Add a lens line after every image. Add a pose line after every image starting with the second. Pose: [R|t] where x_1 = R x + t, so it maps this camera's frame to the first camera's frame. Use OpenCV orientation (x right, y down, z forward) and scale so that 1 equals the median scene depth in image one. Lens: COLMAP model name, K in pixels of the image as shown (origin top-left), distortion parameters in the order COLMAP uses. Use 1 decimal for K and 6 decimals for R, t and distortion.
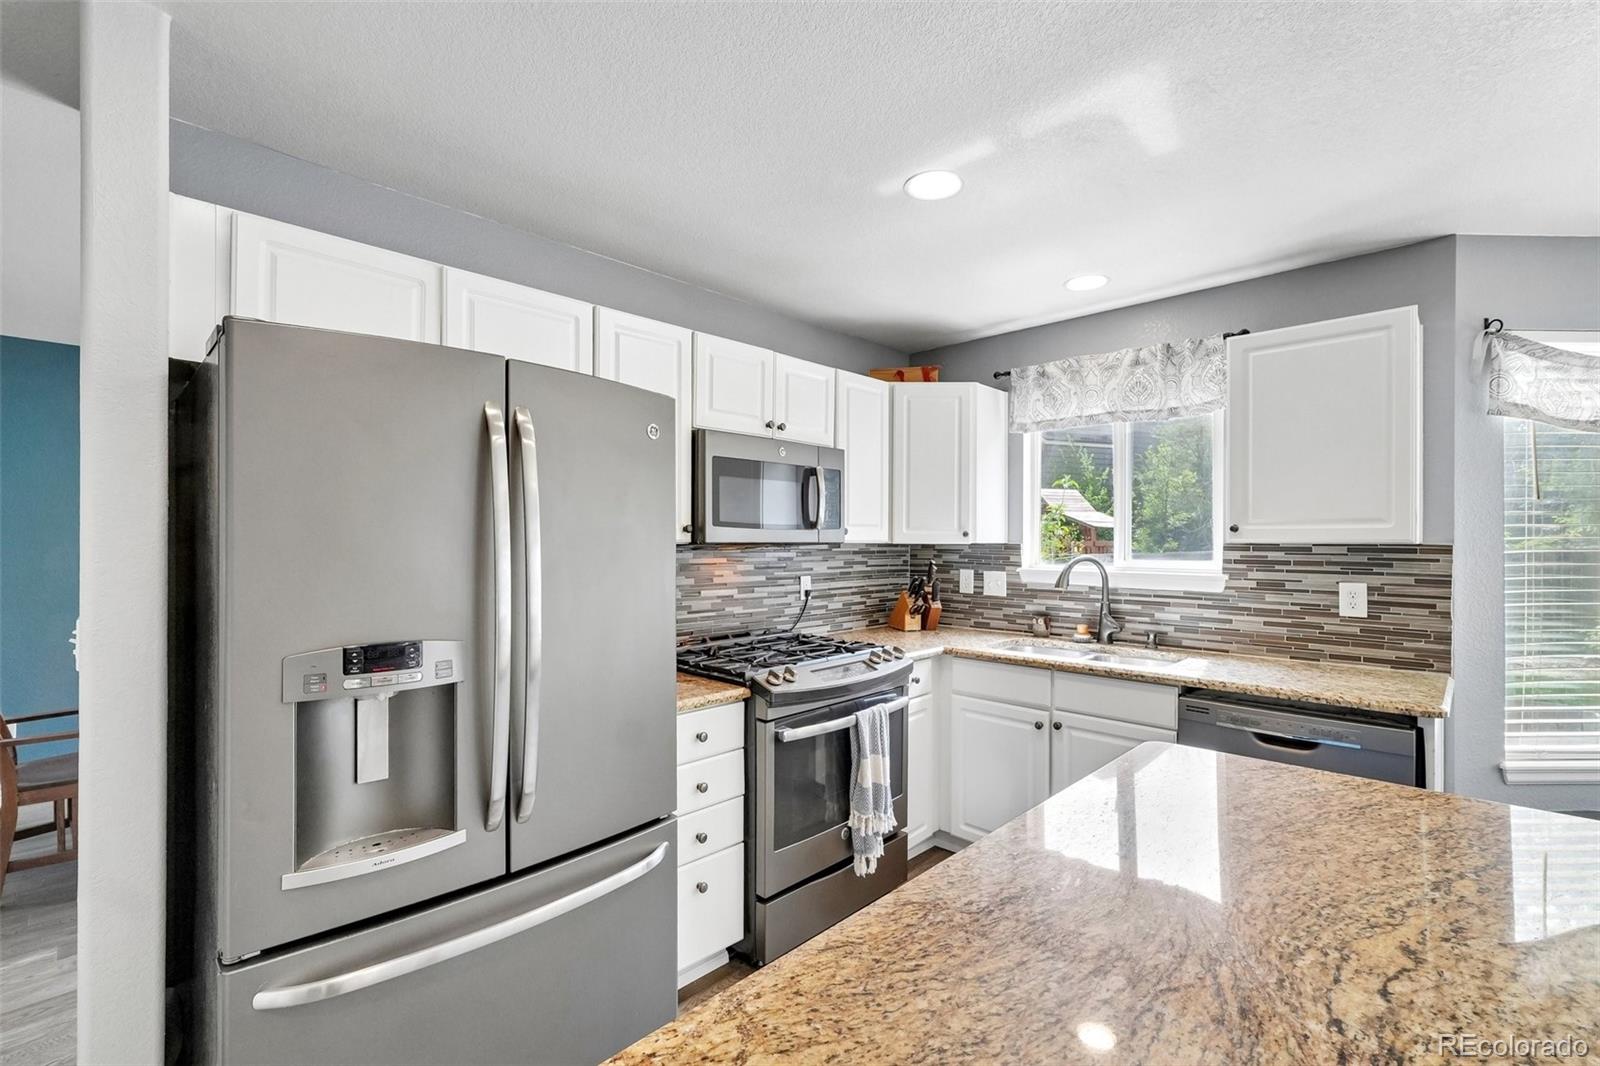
lens RADIAL K [[705.1, 0, 806.8], [0, 705.1, 537.9], [0, 0, 1]] dist [0.001321, 0.000513]
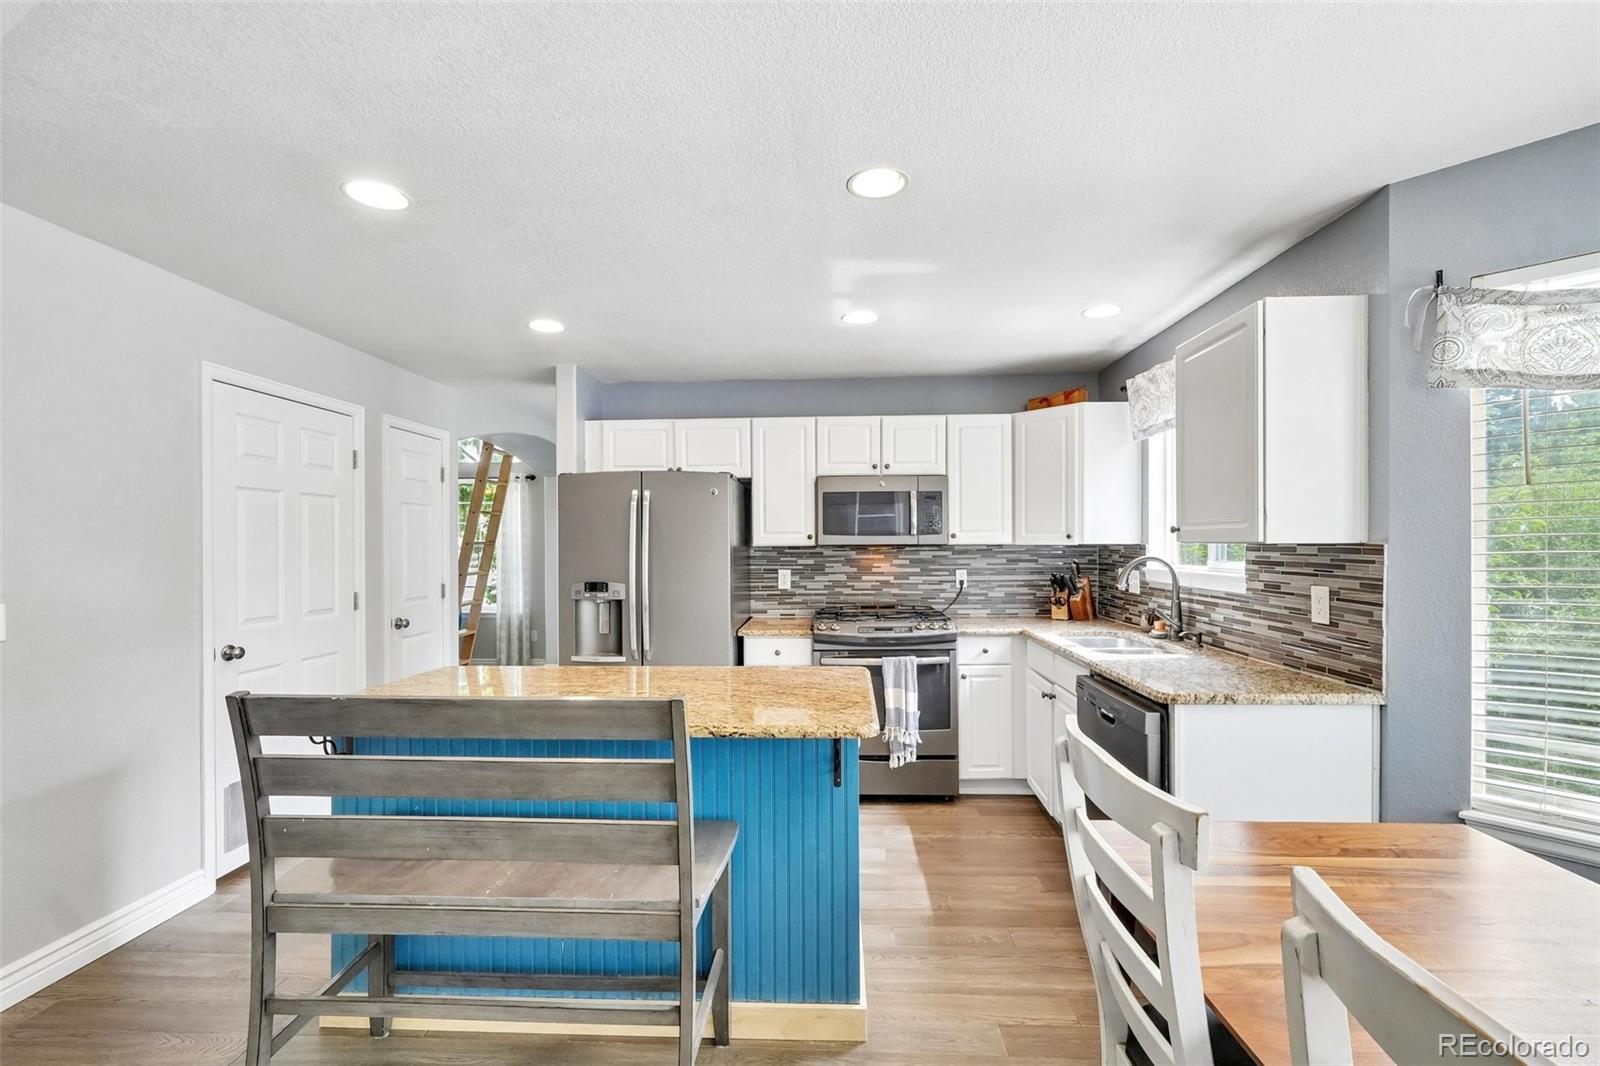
lens RADIAL K [[687.9, 0, 804.7], [0, 687.9, 542.2], [0, 0, 1]] dist [-0.001054, 0.000474]
pose [[0.659317, -0.006636, -0.751836, 0.938610], [0.008758, 0.999961, -0.001145, 0.001841], [0.751814, -0.005830, 0.659350, -0.082453]]
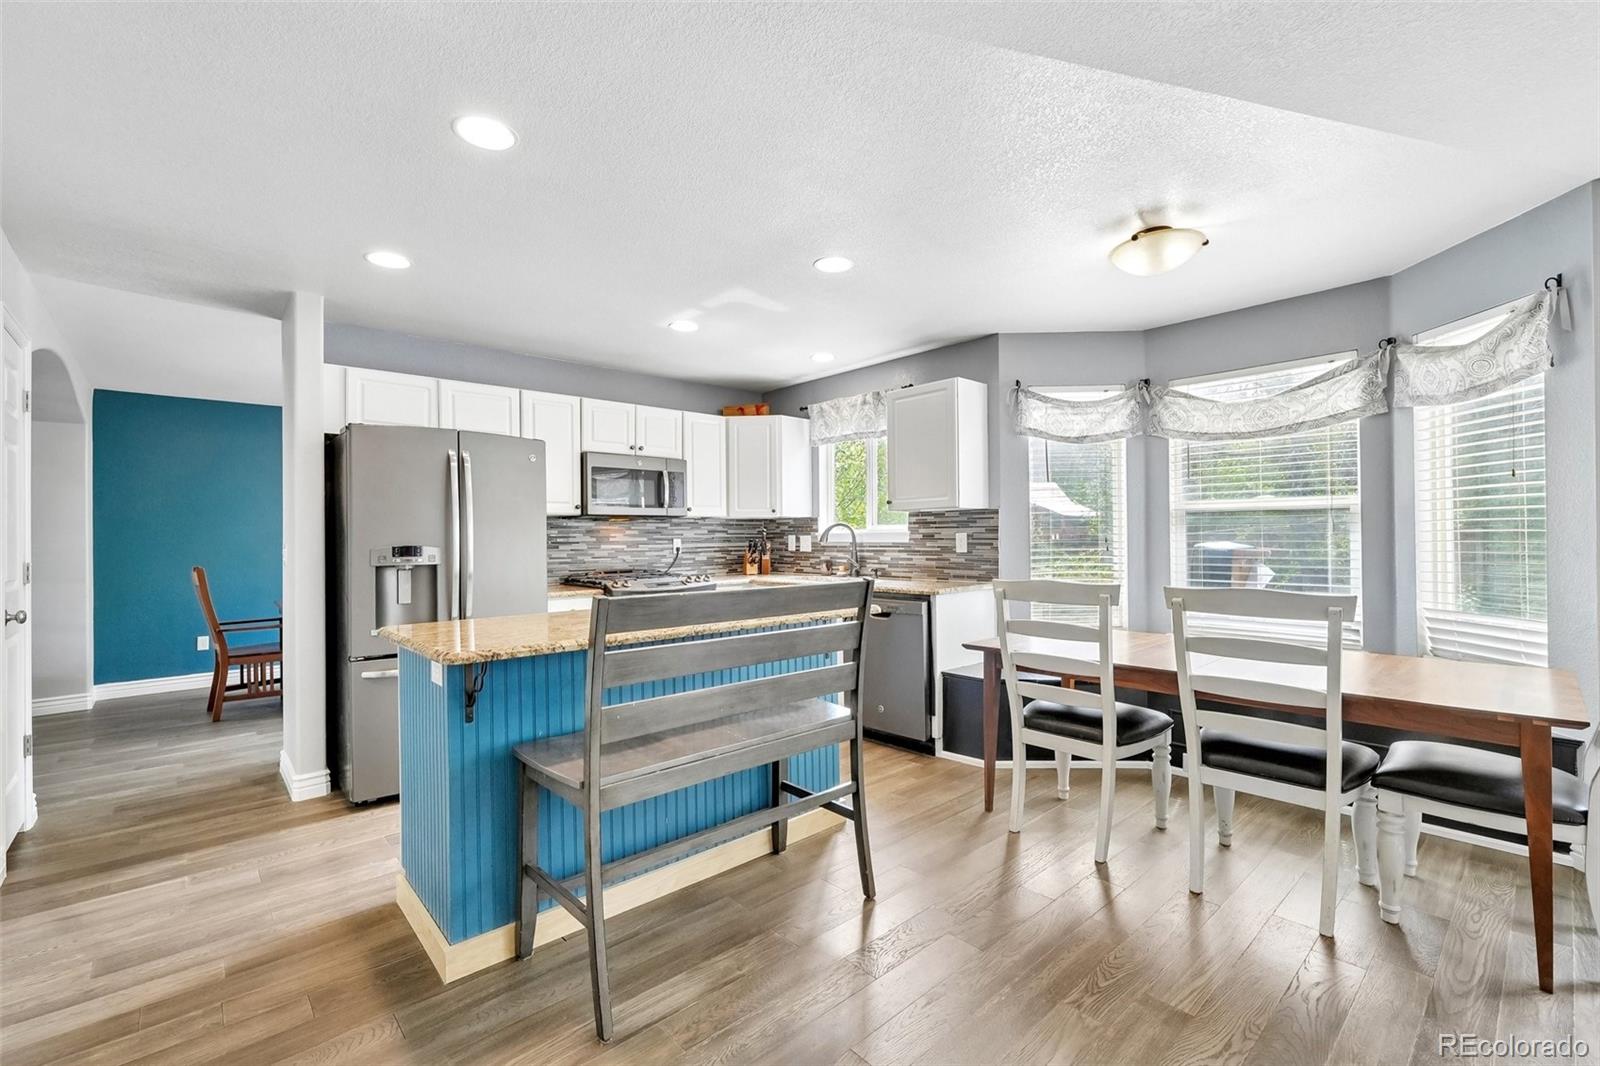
lens RADIAL K [[688.2, 0, 800.0], [0, 688.2, 533.0], [0, 0, 1]] dist [-0.001629, 0.000080]
pose [[0.997614, -0.012998, -0.067798, 0.463982], [0.012796, 0.999912, -0.003404, 0.060609], [0.067837, 0.002528, 0.997693, -0.651690]]
